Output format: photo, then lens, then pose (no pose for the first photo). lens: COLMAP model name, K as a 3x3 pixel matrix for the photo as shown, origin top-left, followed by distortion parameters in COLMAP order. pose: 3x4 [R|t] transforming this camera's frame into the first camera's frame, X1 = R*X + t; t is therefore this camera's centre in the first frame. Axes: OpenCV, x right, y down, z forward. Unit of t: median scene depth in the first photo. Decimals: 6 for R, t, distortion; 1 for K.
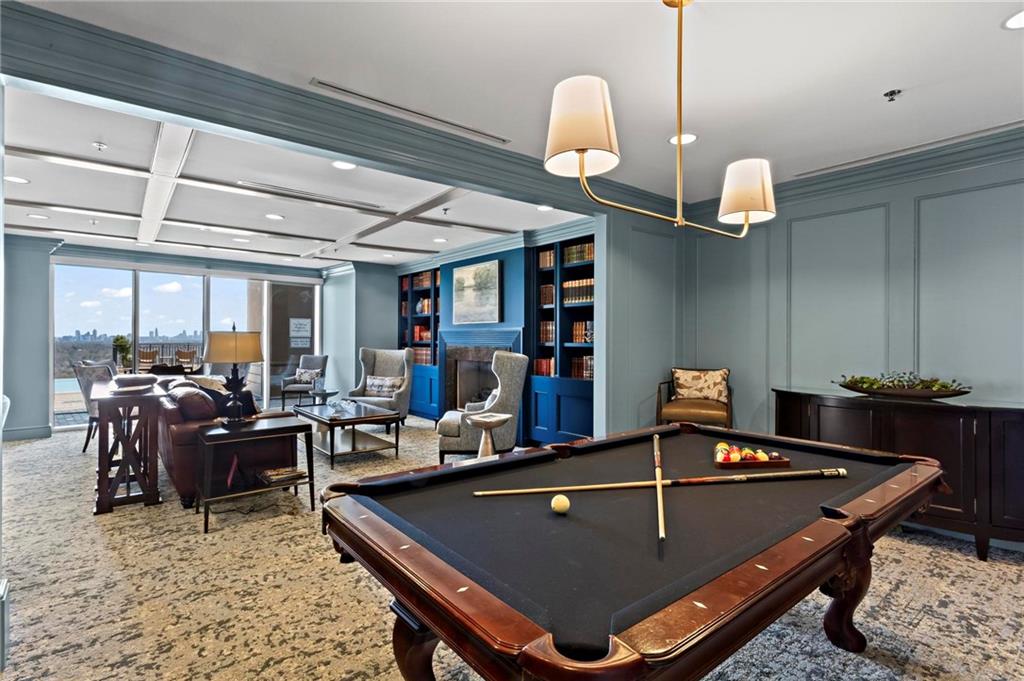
lens RADIAL K [[497.3, 0, 512.0], [0, 497.3, 340.5], [0, 0, 1]] dist [0.000677, 0.014730]
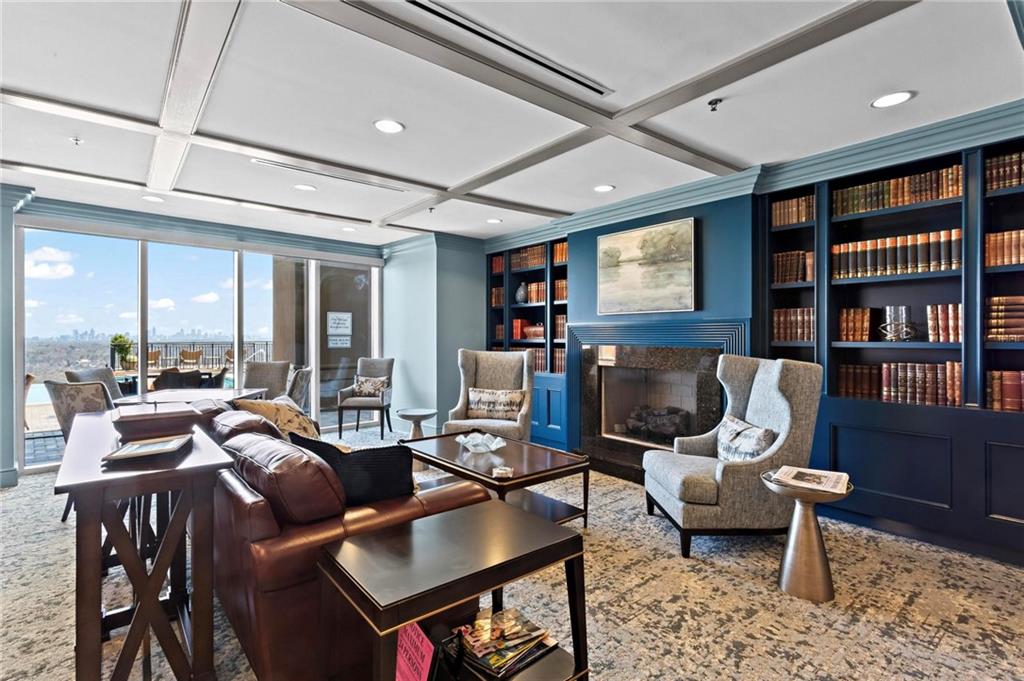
lens RADIAL K [[487.8, 0, 512.0], [0, 487.8, 340.5], [0, 0, 1]] dist [0.001692, -0.000213]
pose [[0.999884, -0.002645, 0.015007, -0.238726], [0.002588, 0.999989, 0.003832, -0.000072], [-0.015017, -0.003792, 0.999880, 0.296390]]
